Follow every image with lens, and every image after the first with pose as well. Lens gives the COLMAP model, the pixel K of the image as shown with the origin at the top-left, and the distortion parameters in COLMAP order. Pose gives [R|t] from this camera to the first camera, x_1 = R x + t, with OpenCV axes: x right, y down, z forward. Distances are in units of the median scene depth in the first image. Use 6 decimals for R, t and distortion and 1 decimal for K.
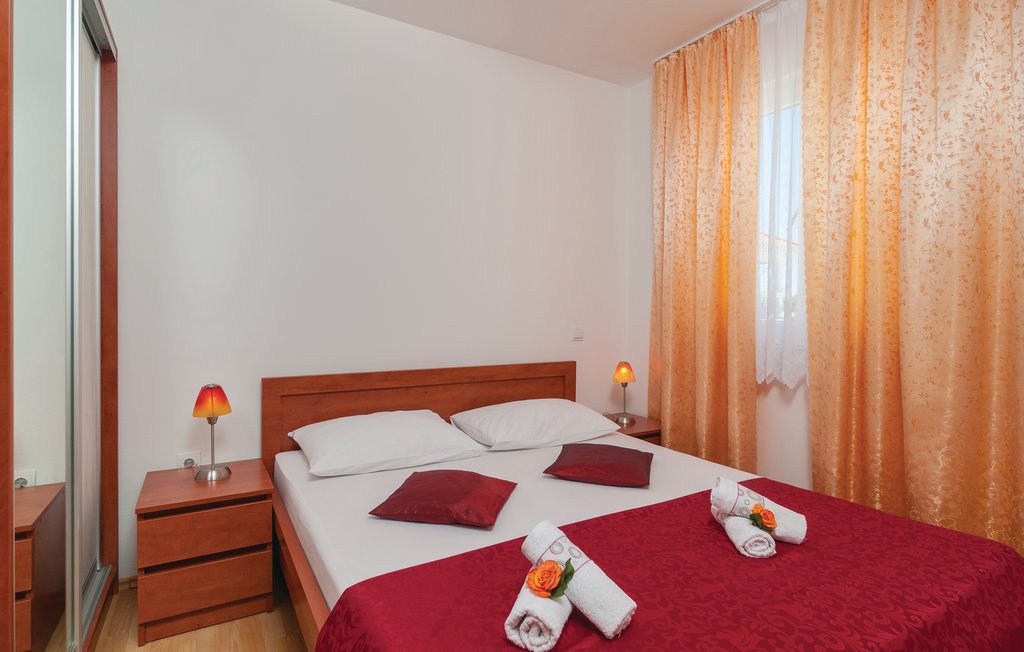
lens RADIAL K [[527.9, 0, 513.6], [0, 527.9, 317.0], [0, 0, 1]] dist [0.017688, 0.000319]
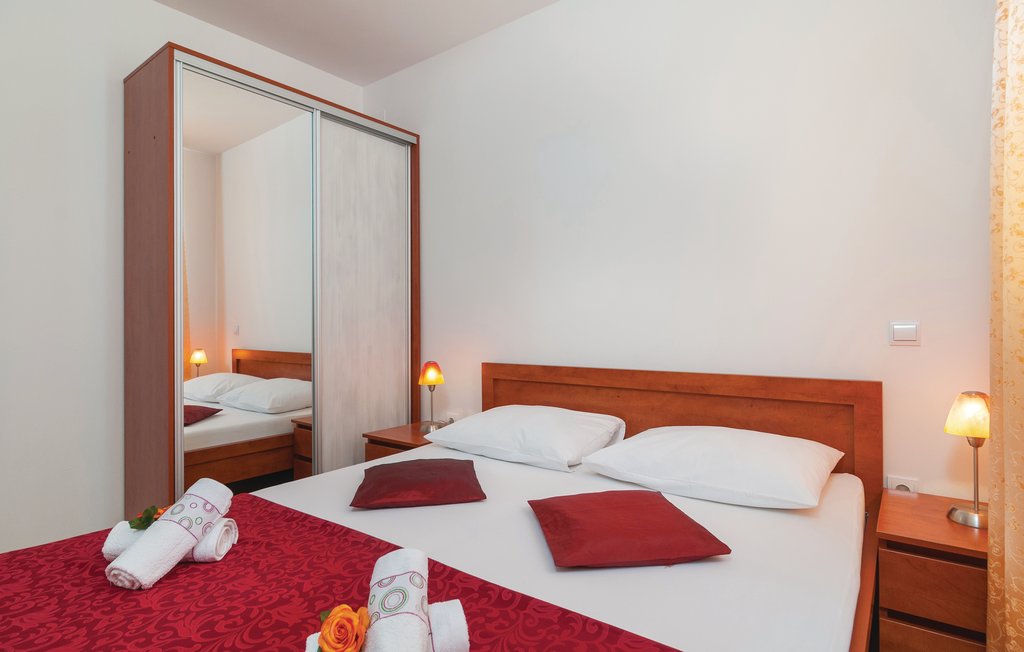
lens RADIAL K [[527.9, 0, 507.7], [0, 527.9, 323.3], [0, 0, 1]] dist [0.017688, 0.000319]
pose [[0.377495, -0.007304, -0.925983, 0.561969], [0.005871, 0.999968, -0.005495, 0.026237], [0.925993, -0.003362, 0.377525, 0.495584]]
